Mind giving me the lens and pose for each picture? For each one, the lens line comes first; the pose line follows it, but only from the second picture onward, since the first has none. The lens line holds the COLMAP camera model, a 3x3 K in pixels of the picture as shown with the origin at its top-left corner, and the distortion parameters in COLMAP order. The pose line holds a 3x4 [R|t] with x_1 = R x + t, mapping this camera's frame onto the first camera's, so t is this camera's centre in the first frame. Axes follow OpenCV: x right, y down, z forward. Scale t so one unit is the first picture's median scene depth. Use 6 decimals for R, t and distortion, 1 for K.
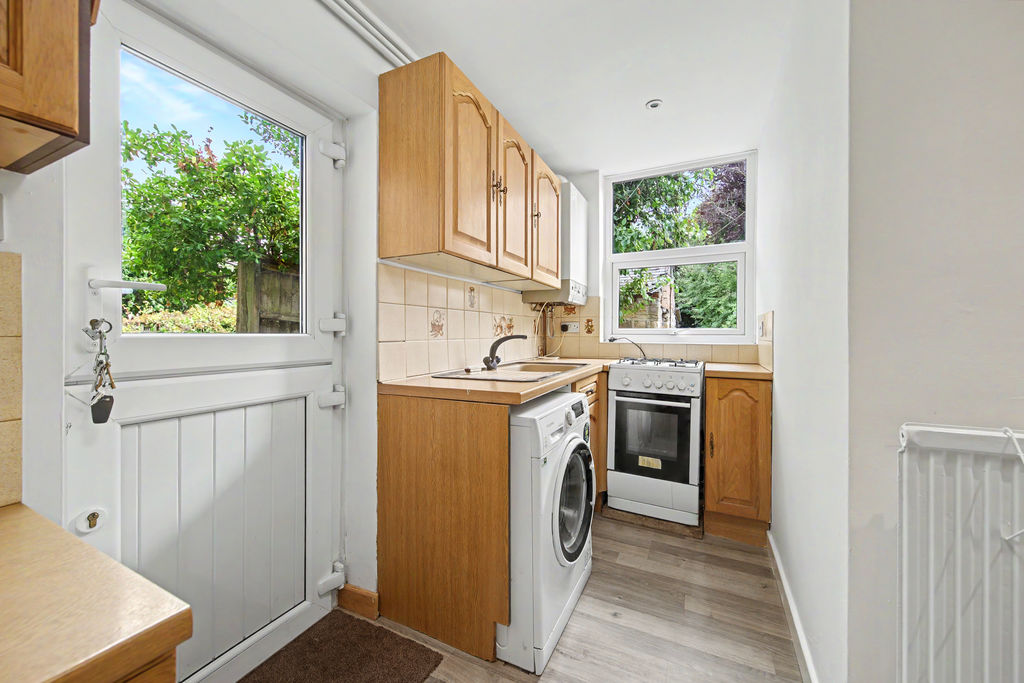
lens RADIAL K [[389.2, 0, 509.9], [0, 389.2, 337.0], [0, 0, 1]] dist [0.000752, 0.000058]
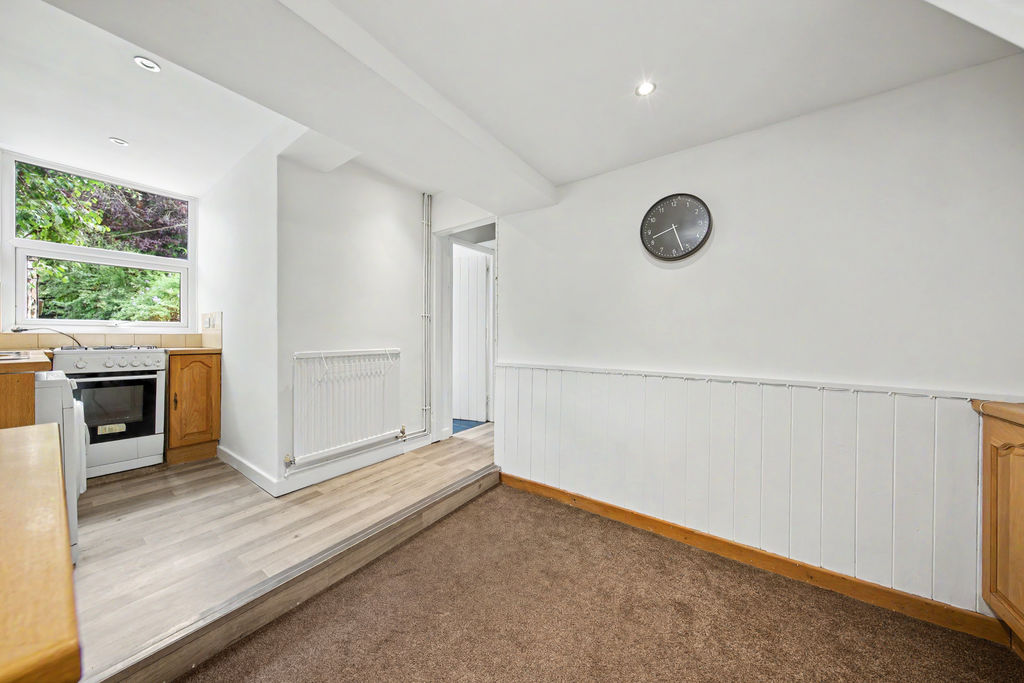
lens RADIAL K [[335.3, 0, 513.6], [0, 335.3, 336.5], [0, 0, 1]] dist [-0.000817, -0.000140]
pose [[0.153898, 0.001890, 0.988085, -0.511806], [0.001541, 0.999996, -0.002152, 0.039173], [-0.988086, 0.001854, 0.153895, -0.429351]]
